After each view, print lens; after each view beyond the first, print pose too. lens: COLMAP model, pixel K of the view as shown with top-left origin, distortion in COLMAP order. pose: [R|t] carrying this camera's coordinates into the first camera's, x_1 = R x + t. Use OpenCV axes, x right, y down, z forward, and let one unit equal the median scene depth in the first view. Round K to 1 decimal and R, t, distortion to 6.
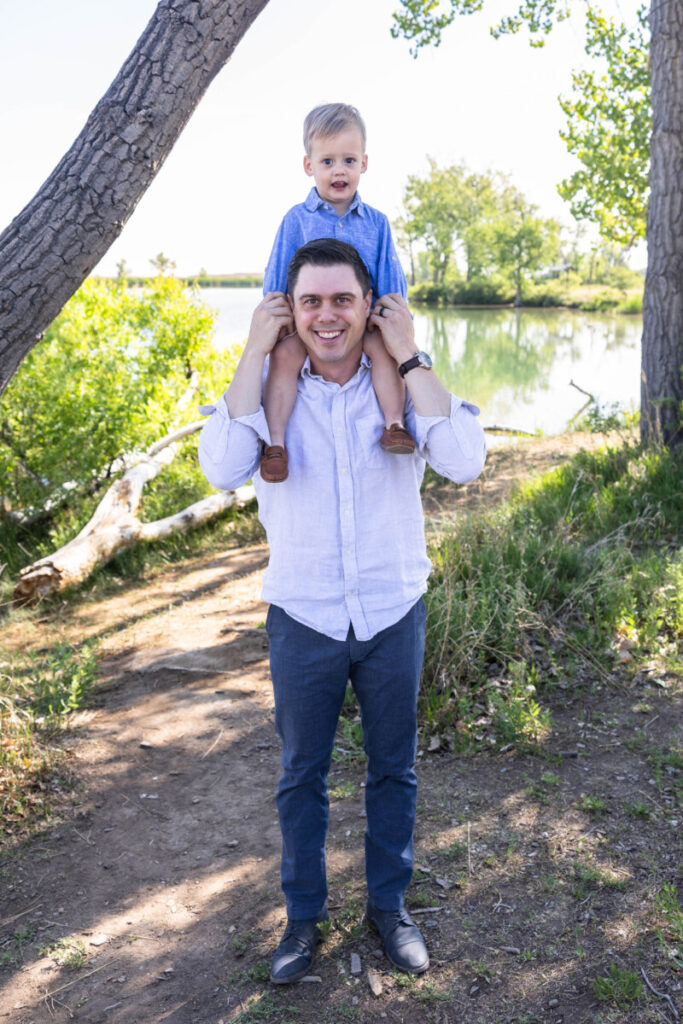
lens RADIAL K [[929.7, 0, 389.0], [0, 929.7, 488.0], [0, 0, 1]] dist [0.005871, 0.000000]
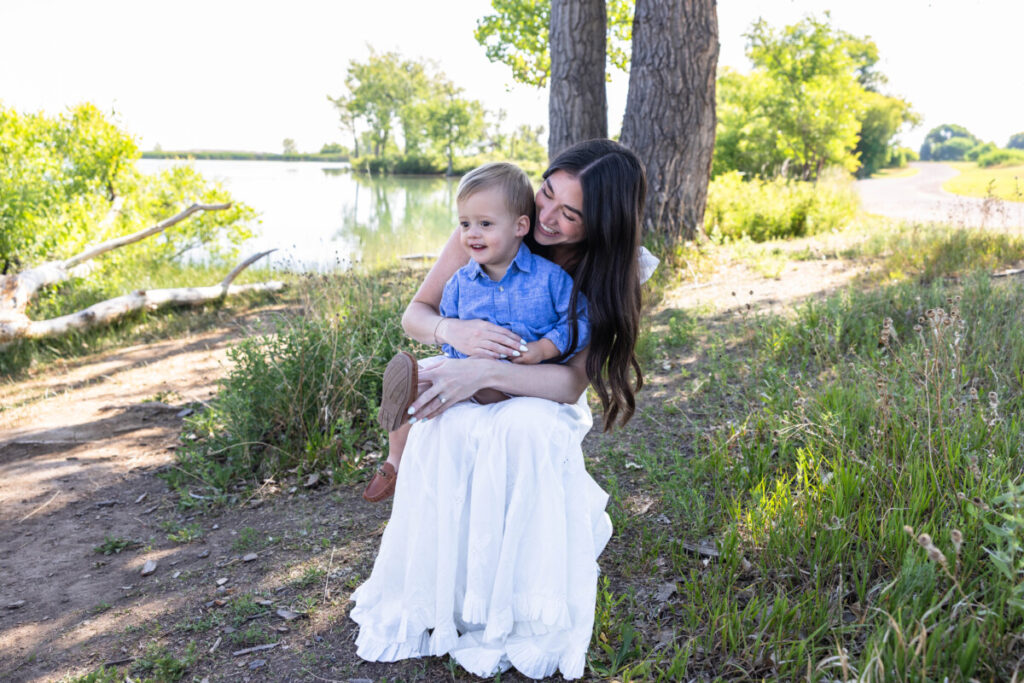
lens RADIAL K [[816.1, 0, 508.5], [0, 816.1, 331.3], [0, 0, 1]] dist [0.005569, 0.001848]
pose [[0.979257, -0.027694, 0.200722, 0.039346], [0.029881, 0.999522, -0.007870, 0.074783], [-0.200408, 0.013705, 0.979617, 0.113273]]
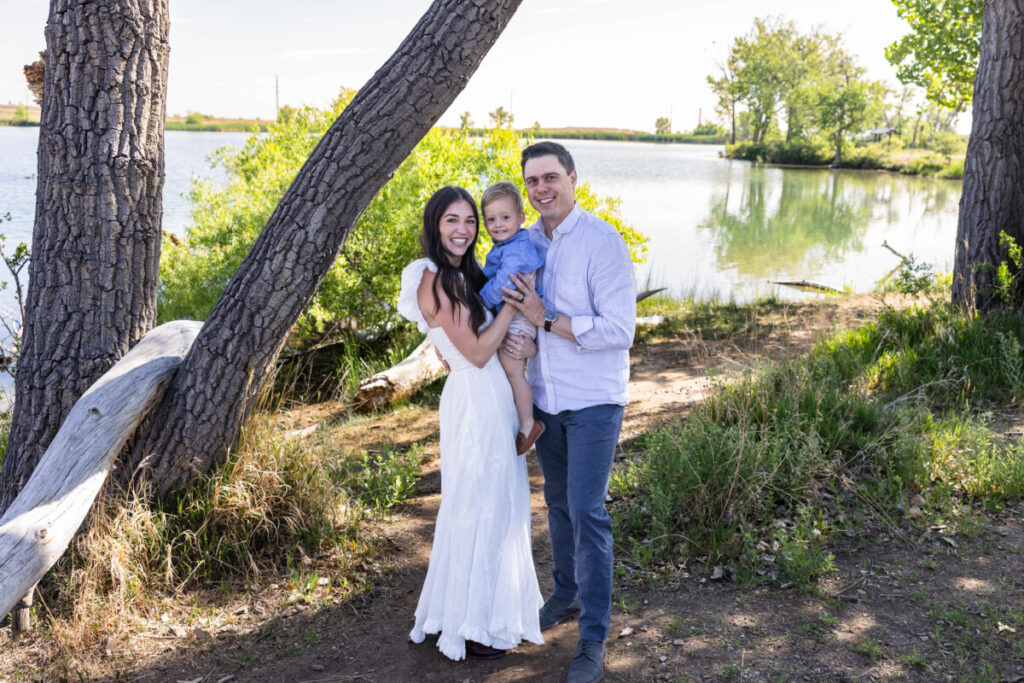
lens RADIAL K [[867.6, 0, 528.5], [0, 867.6, 332.6], [0, 0, 1]] dist [-0.004237, 0.003311]
pose [[0.979367, 0.071911, -0.188861, 0.002593], [-0.071229, 0.997406, 0.010406, 0.003213], [0.189119, 0.003261, 0.981949, -0.006231]]
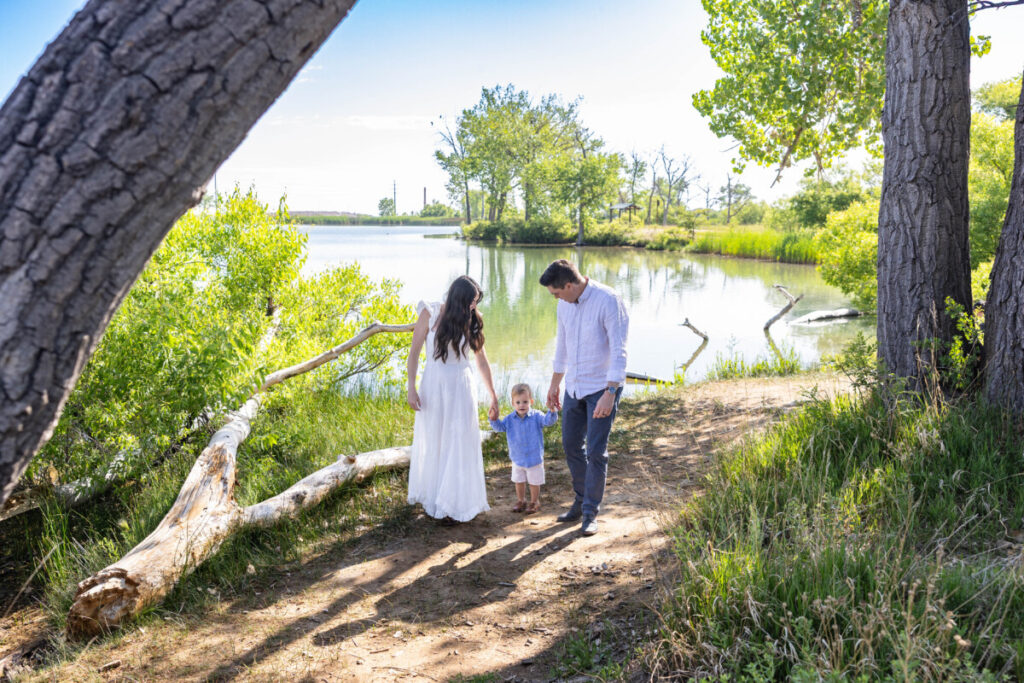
lens RADIAL K [[964.5, 0, 461.2], [0, 964.5, 372.6], [0, 0, 1]] dist [-0.002426, 0.000000]
pose [[0.999713, 0.001331, 0.023927, -0.117385], [0.000173, 0.998029, -0.062762, -0.021483], [-0.023963, 0.062748, 0.997742, 0.243202]]
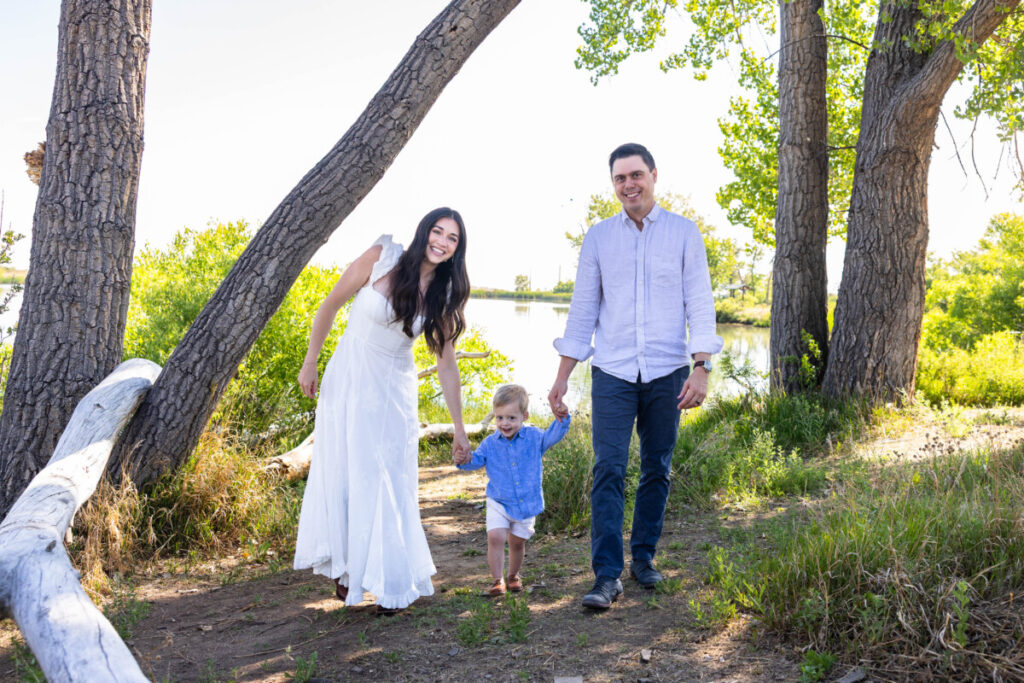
lens RADIAL K [[929.7, 0, 551.8], [0, 929.7, 378.0], [0, 0, 1]] dist [0.005871, 0.000000]
pose [[0.999216, 0.035723, -0.017062, 0.013420], [-0.037652, 0.990688, -0.130845, 0.112756], [0.012229, 0.131385, 0.991256, -0.217915]]
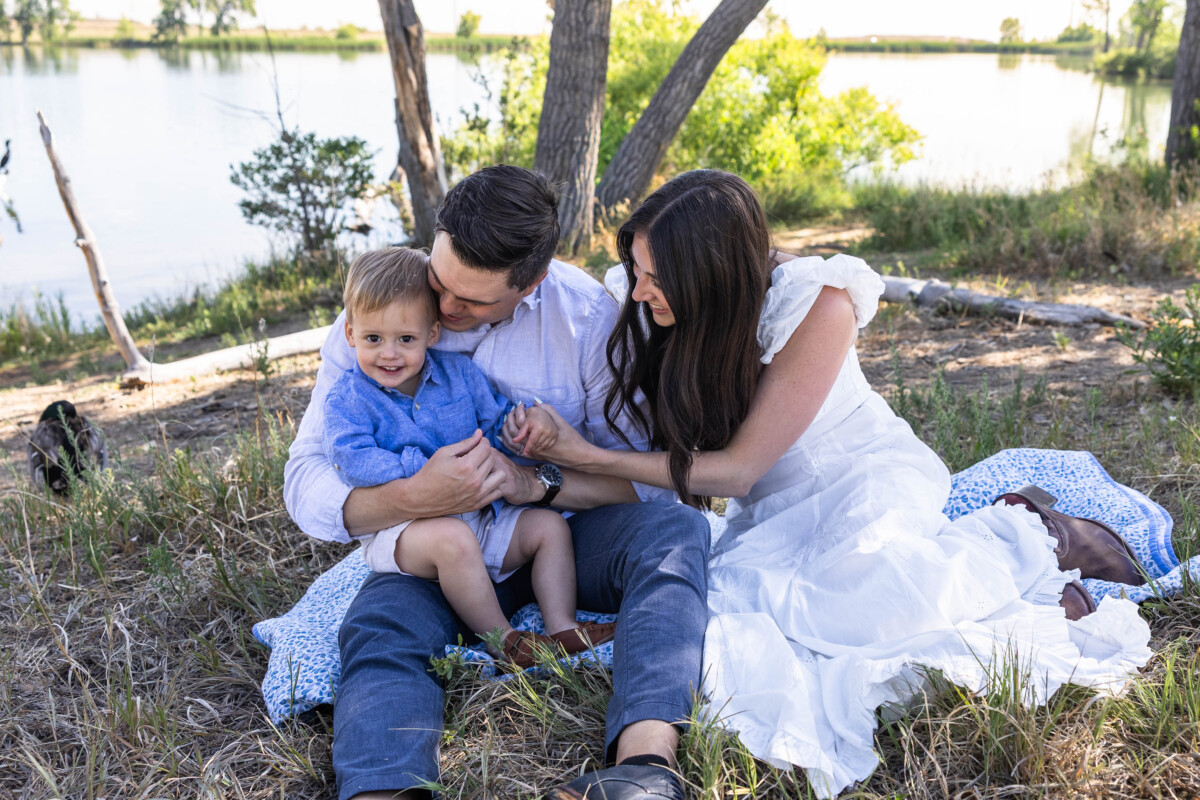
lens RADIAL K [[1208.7, 0, 610.8], [0, 1208.7, 403.8], [0, 0, 1]] dist [0.002328, 0.000000]
pose [[0.936403, 0.110660, -0.333021, 0.180319], [-0.087323, 0.992607, 0.084295, 0.213793], [0.339887, -0.049854, 0.939144, -0.833493]]
